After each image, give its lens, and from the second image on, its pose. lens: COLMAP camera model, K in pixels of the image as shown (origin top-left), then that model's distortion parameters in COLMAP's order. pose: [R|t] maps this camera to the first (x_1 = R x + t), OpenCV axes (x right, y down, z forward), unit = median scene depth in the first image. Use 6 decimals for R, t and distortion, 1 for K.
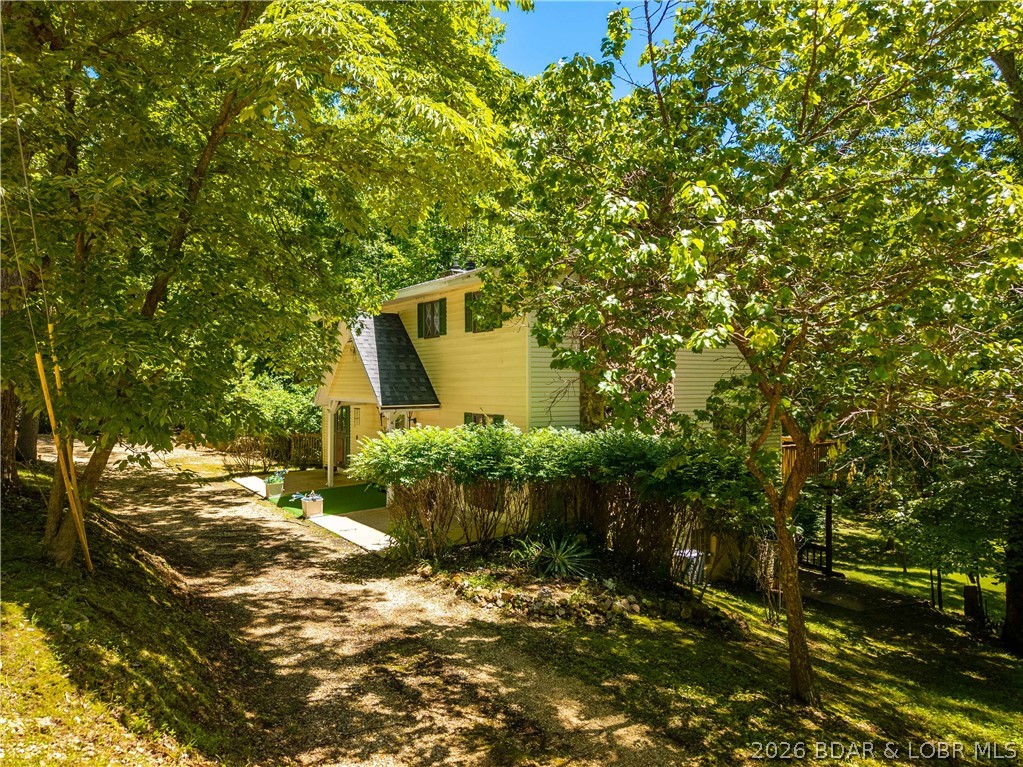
lens RADIAL K [[689.2, 0, 511.5], [0, 689.2, 383.5], [0, 0, 1]] dist [0.042476, -0.043629]
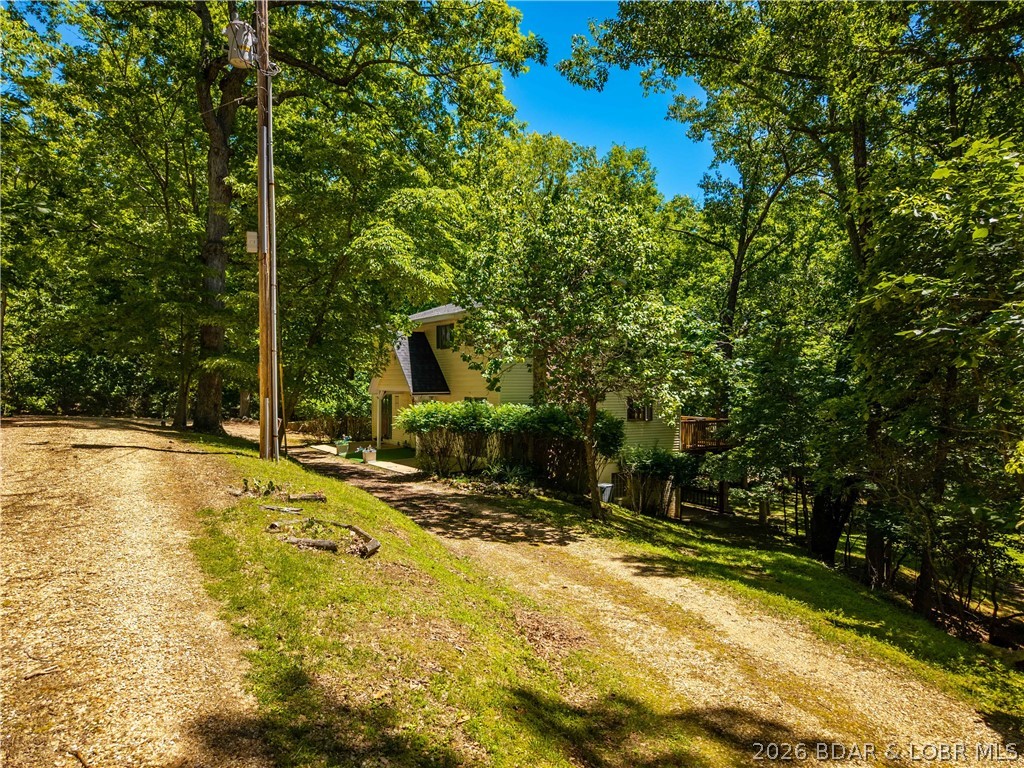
lens RADIAL K [[689.9, 0, 512.0], [0, 689.9, 384.0], [0, 0, 1]] dist [0.042476, -0.043629]
pose [[0.998681, 0.000231, -0.051339, 0.148764], [-0.000183, 1.000000, 0.000931, 0.014485], [0.051339, -0.000920, 0.998681, -0.700524]]
